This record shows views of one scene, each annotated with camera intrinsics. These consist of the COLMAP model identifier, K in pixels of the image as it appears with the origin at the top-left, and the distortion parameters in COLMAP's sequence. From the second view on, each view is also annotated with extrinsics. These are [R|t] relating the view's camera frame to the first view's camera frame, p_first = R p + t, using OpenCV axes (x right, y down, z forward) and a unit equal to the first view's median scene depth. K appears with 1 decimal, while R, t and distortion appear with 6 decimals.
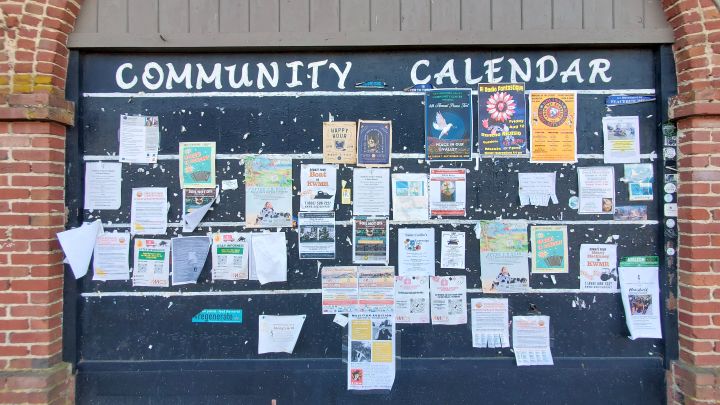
lens RADIAL K [[282.2, 0, 359.9], [0, 282.2, 205.2], [0, 0, 1]] dist [0.002841, -0.000080]
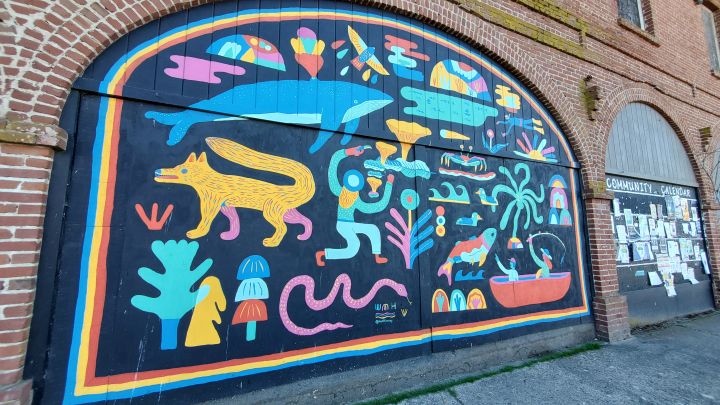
lens RADIAL K [[282.2, 0, 354.0], [0, 282.2, 198.6], [0, 0, 1]] dist [0.002841, -0.000080]
pose [[0.915957, 0.059029, 0.396910, -4.132445], [-0.008854, 0.991853, -0.127078, 0.049308], [-0.401178, 0.112883, 0.909018, -0.451801]]
